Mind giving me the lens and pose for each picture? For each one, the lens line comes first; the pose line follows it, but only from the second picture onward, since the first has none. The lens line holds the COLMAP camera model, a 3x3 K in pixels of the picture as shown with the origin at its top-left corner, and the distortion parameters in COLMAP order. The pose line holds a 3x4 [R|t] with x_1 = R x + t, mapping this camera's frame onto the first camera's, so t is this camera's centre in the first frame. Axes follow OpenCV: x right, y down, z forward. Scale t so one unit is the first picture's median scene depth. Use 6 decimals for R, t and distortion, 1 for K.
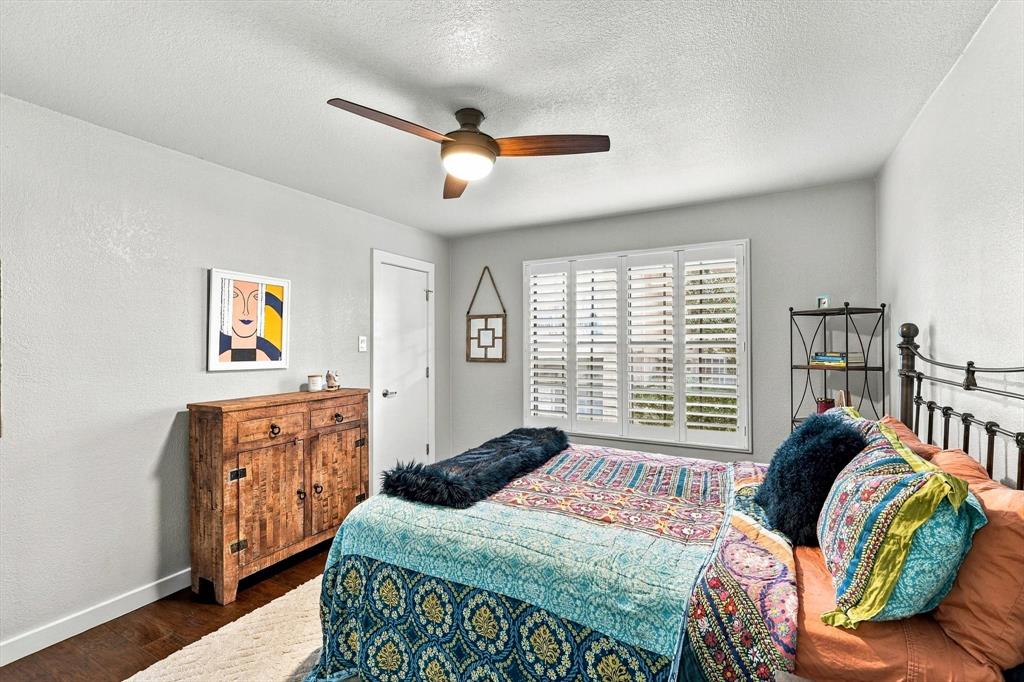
lens RADIAL K [[459.1, 0, 510.6], [0, 459.1, 347.2], [0, 0, 1]] dist [0.002075, 0.000209]
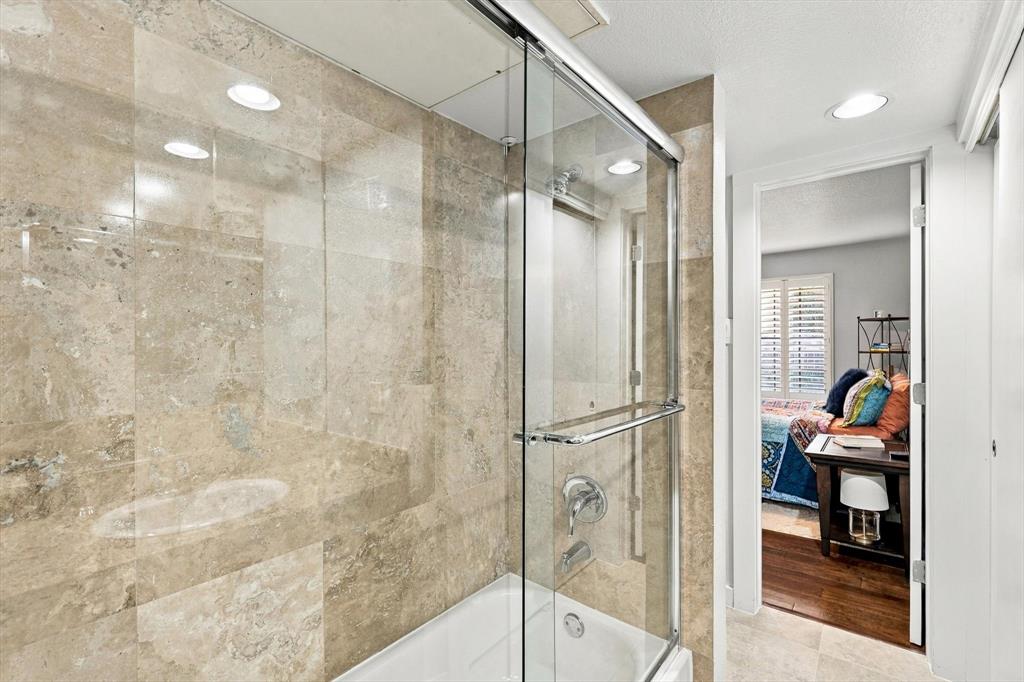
lens RADIAL K [[459.1, 0, 510.6], [0, 459.1, 347.2], [0, 0, 1]] dist [0.002075, 0.000209]
pose [[0.983124, -0.003883, -0.182901, -0.359653], [0.004300, 0.999989, 0.001882, 0.017280], [0.182892, -0.002636, 0.983129, -0.959778]]
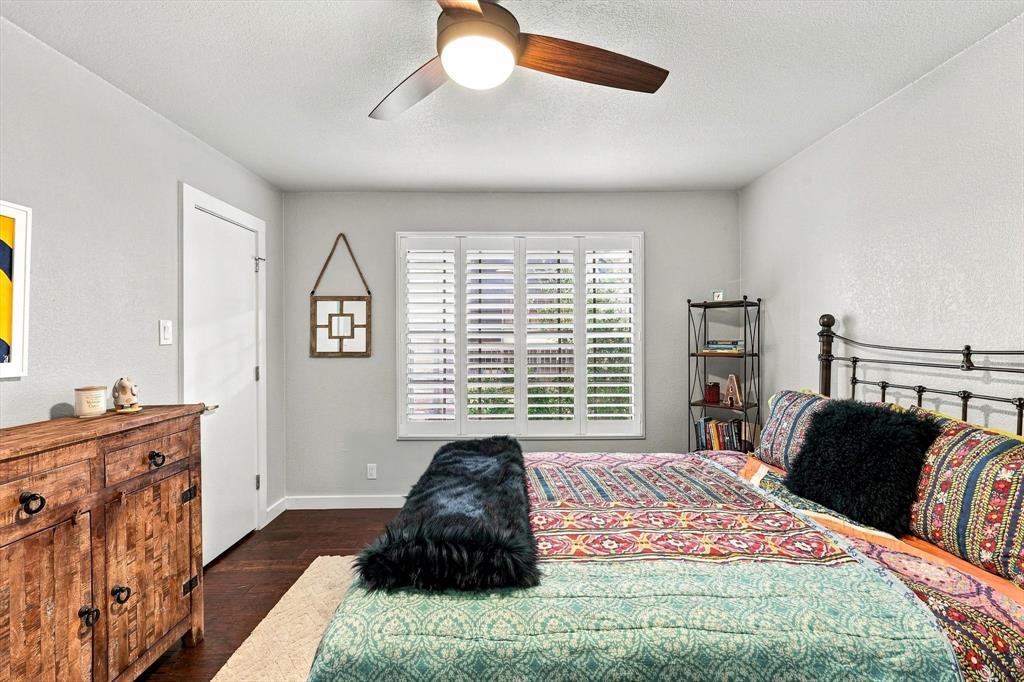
lens RADIAL K [[454.9, 0, 515.2], [0, 454.9, 342.1], [0, 0, 1]] dist [0.002047, 0.000390]
pose [[0.867707, -0.005958, 0.497041, -0.291779], [0.003946, 0.999979, 0.005098, 0.006649], [-0.497061, -0.002462, 0.867712, 0.306874]]
